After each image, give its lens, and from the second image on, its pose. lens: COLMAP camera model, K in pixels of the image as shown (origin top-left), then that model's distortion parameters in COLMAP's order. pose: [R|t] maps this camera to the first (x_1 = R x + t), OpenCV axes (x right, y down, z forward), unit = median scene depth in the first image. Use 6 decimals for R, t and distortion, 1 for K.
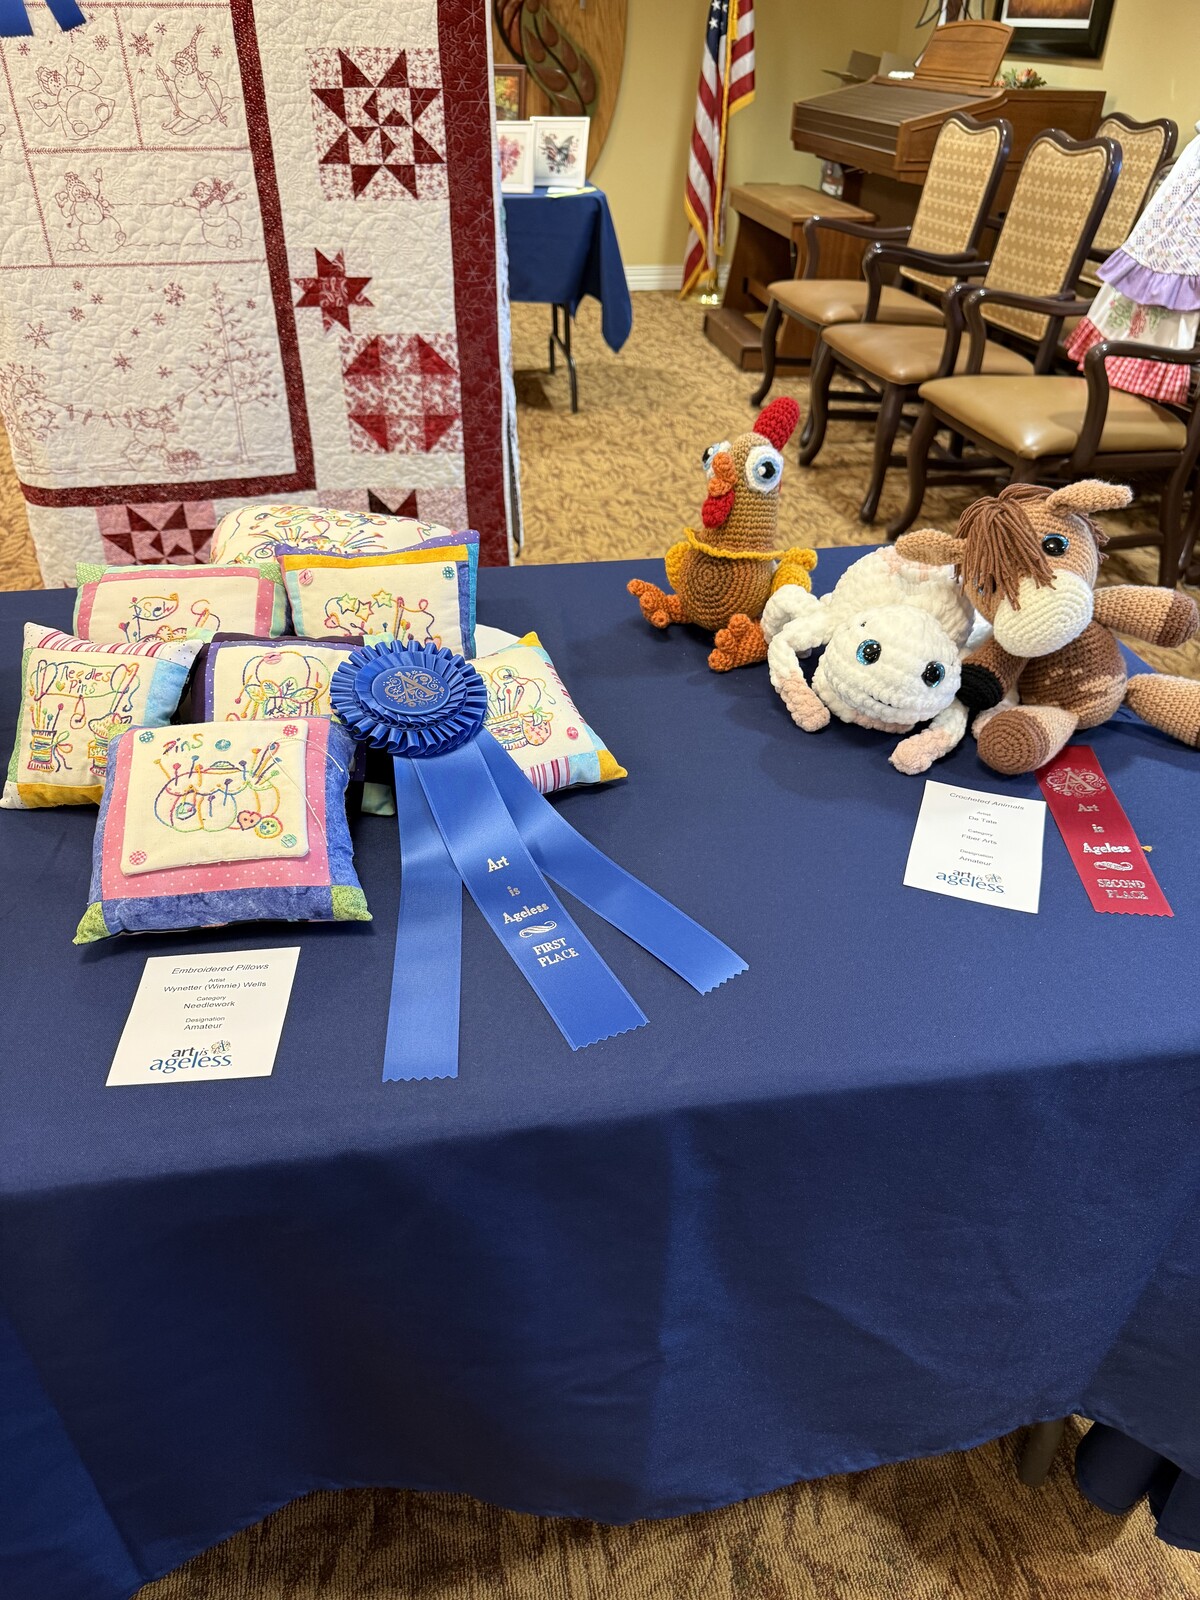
lens RADIAL K [[1144.9, 0, 600.0], [0, 1144.9, 800.0], [0, 0, 1]] dist [-0.012757, 0.005878]
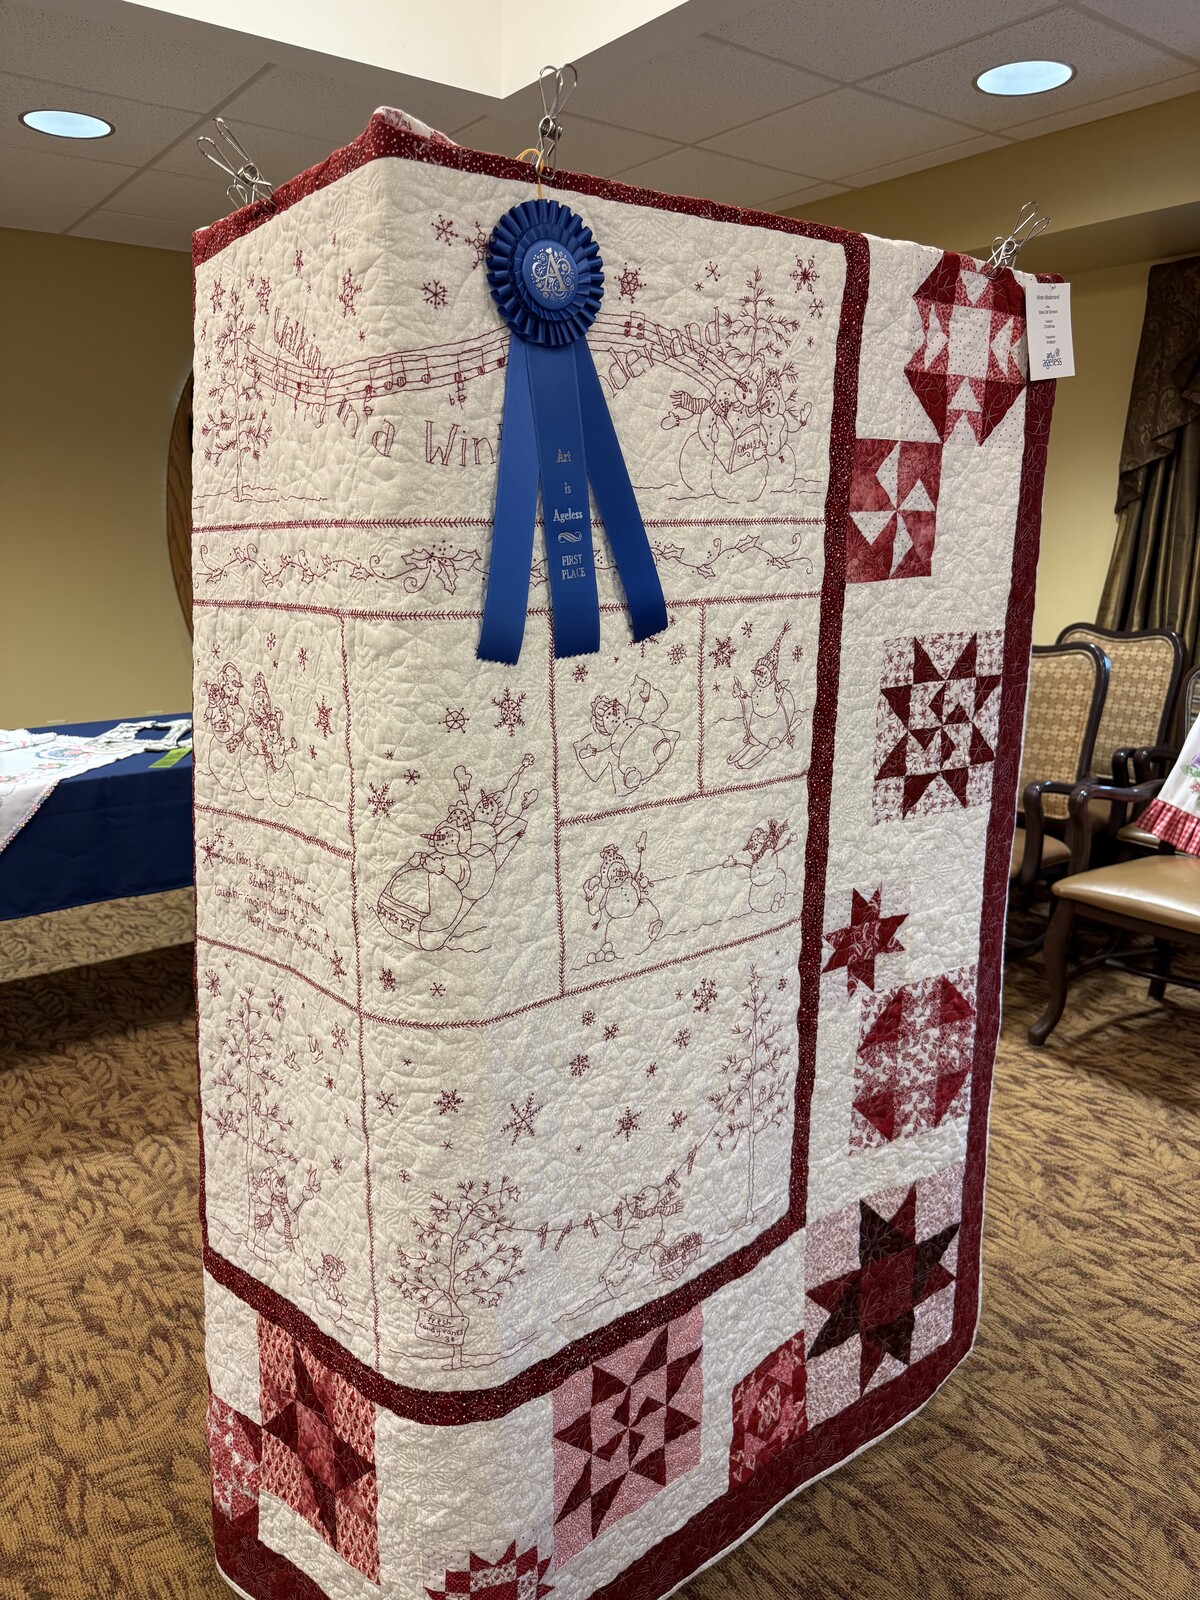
lens RADIAL K [[1113.2, 0, 600.0], [0, 1113.2, 800.0], [0, 0, 1]] dist [0.173235, -0.376957]
pose [[0.881944, -0.118896, 0.456112, -0.705546], [0.270119, 0.920494, -0.282359, -0.396180], [-0.386277, 0.372229, 0.843940, 0.486919]]
